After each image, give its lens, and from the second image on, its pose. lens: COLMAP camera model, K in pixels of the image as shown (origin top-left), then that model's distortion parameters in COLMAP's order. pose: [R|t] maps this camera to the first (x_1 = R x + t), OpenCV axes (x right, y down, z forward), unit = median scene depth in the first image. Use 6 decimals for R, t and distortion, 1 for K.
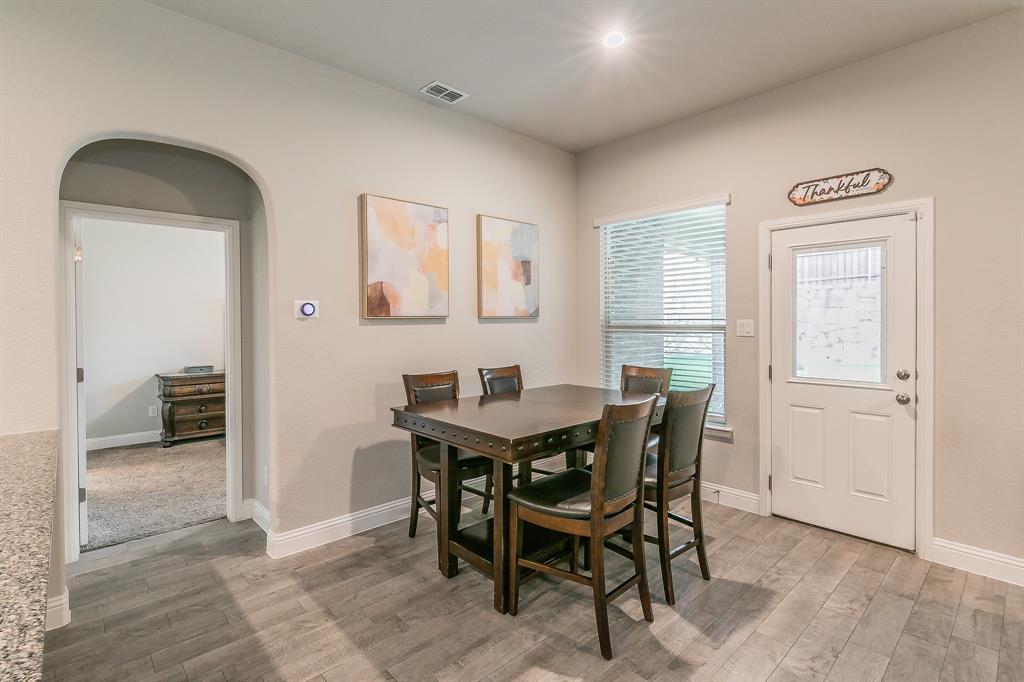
lens RADIAL K [[485.1, 0, 512.9], [0, 485.1, 325.3], [0, 0, 1]] dist [-0.002004, -0.000282]
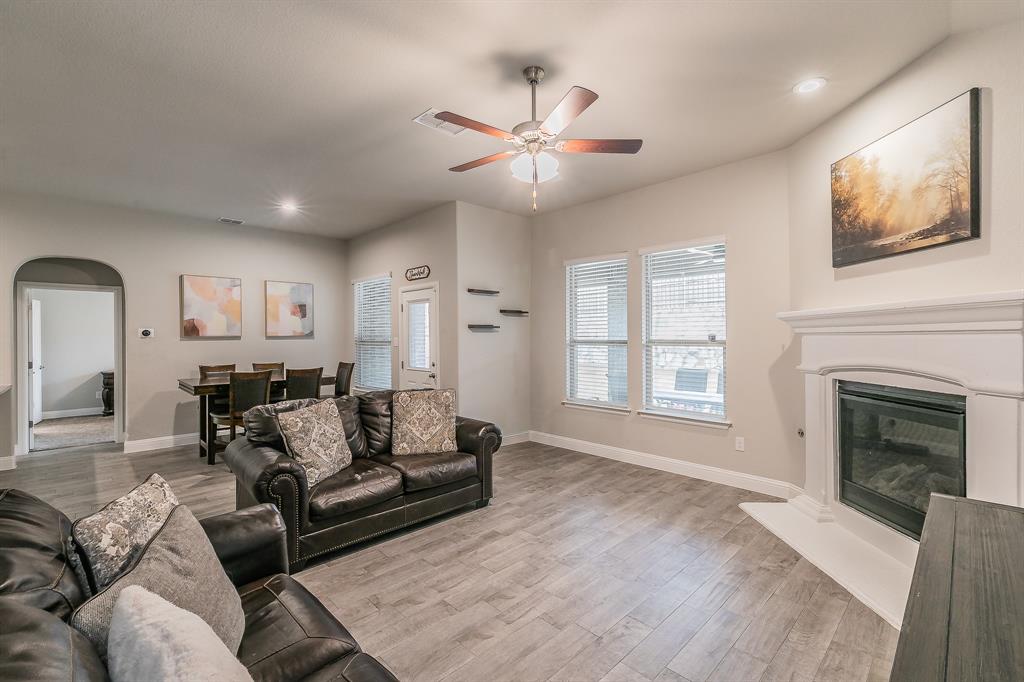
lens RADIAL K [[442.3, 0, 515.9], [0, 442.3, 337.5], [0, 0, 1]] dist [-0.000898, -0.001337]
pose [[0.999447, -0.000893, 0.033237, 0.992690], [0.001125, 0.999975, -0.006991, -0.000205], [-0.033229, 0.007025, 0.999423, -0.844268]]
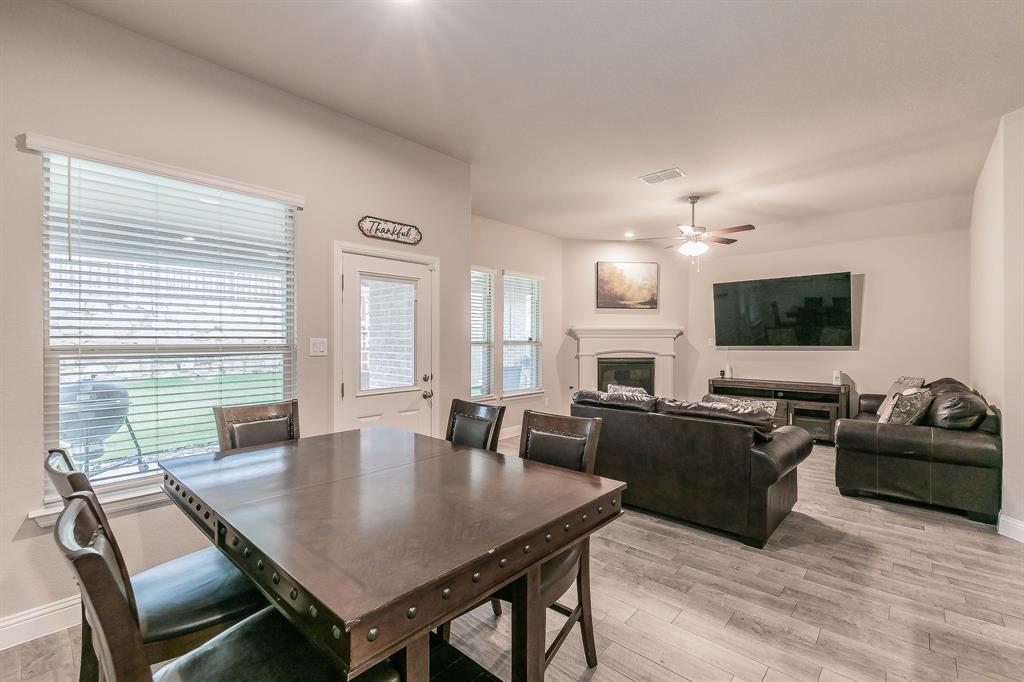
lens RADIAL K [[442.3, 0, 510.5], [0, 442.3, 338.3], [0, 0, 1]] dist [-0.000898, -0.001337]
pose [[-0.090497, 0.005294, 0.995883, -0.456536], [0.009323, 0.999947, -0.004469, -0.004869], [-0.995853, 0.008880, -0.090542, 0.784156]]
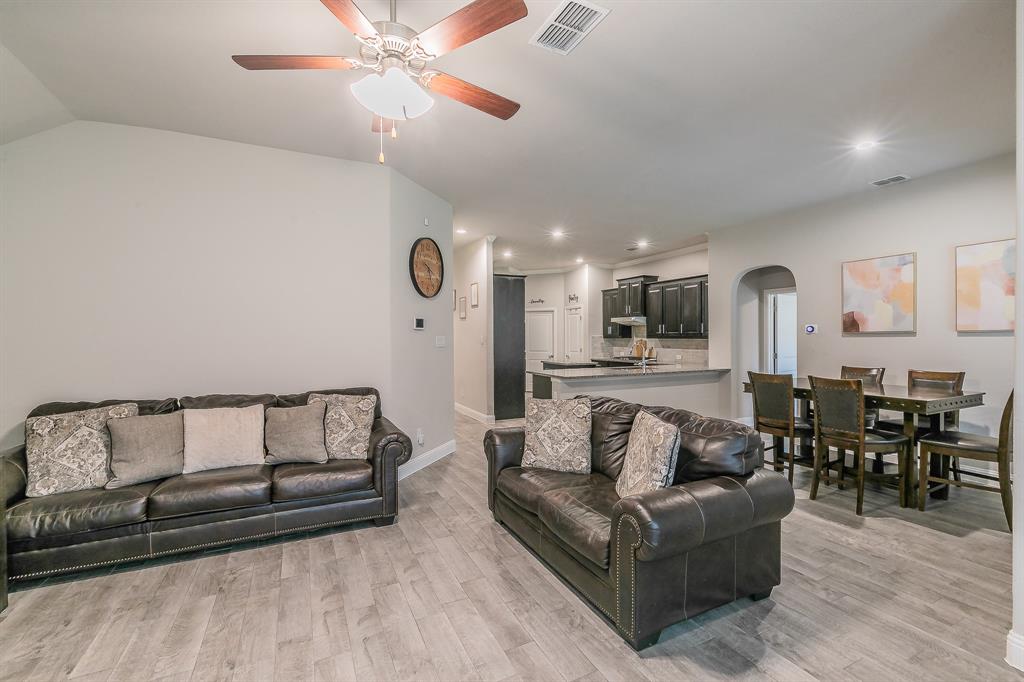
lens RADIAL K [[442.3, 0, 512.1], [0, 442.3, 339.2], [0, 0, 1]] dist [-0.000898, -0.001337]
pose [[-0.288196, 0.013220, -0.957480, 1.581621], [-0.003349, 0.999885, 0.014813, -0.012078], [0.957566, 0.007476, -0.288118, 0.313433]]
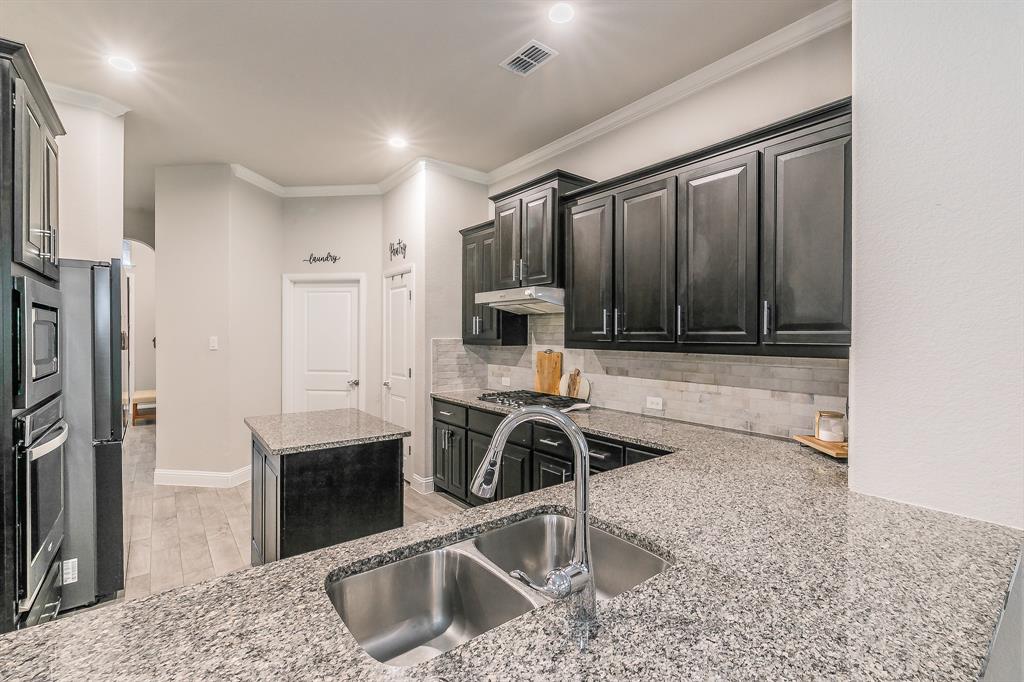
lens RADIAL K [[452.4, 0, 514.0], [0, 452.4, 339.8], [0, 0, 1]] dist [-0.001404, -0.000108]
pose [[-0.079094, 0.012411, -0.996790, -0.244985], [-0.016614, 0.999767, 0.013766, -0.009890], [0.996729, 0.017649, -0.078870, 0.287440]]
